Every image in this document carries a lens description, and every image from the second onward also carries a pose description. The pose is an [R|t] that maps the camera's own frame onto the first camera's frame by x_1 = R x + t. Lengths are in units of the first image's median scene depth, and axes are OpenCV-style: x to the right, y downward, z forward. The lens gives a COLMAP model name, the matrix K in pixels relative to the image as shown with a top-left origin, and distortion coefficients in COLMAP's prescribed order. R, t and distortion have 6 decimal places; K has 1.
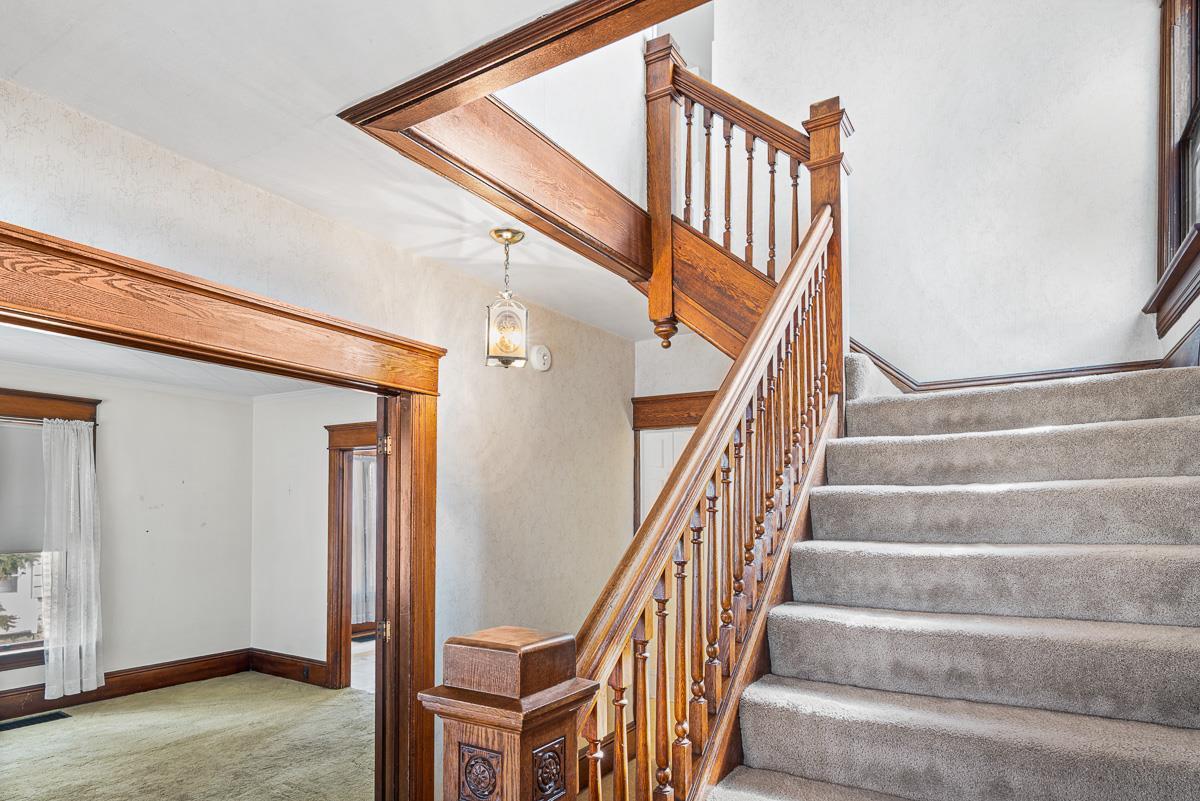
lens RADIAL K [[681.0, 0, 600.0], [0, 681.0, 488.5], [0, 0, 1]] dist [0.000492, 0.000943]
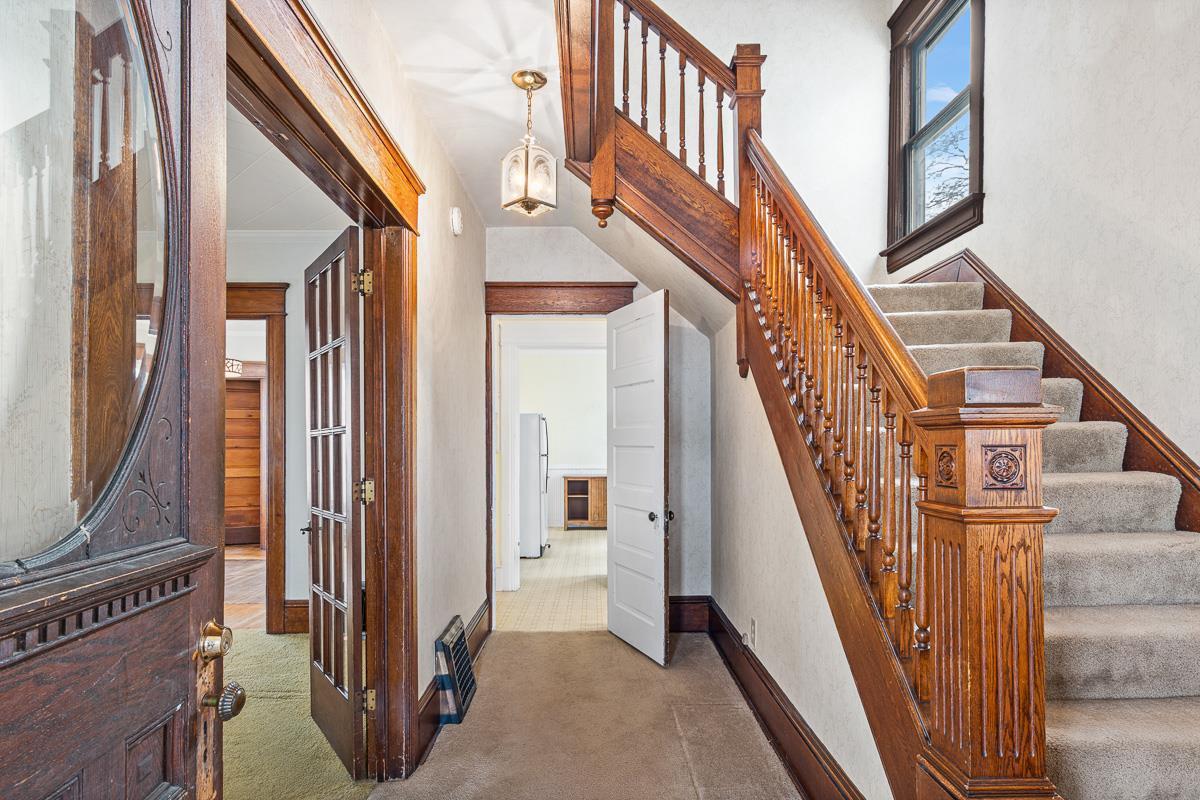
lens RADIAL K [[661.3, 0, 598.4], [0, 661.3, 428.9], [0, 0, 1]] dist [0.000220, 0.000151]
pose [[0.845103, 0.001168, 0.534602, -0.499584], [-0.007572, 0.999923, 0.009785, 0.111629], [-0.534550, -0.012318, 0.845047, 0.110124]]
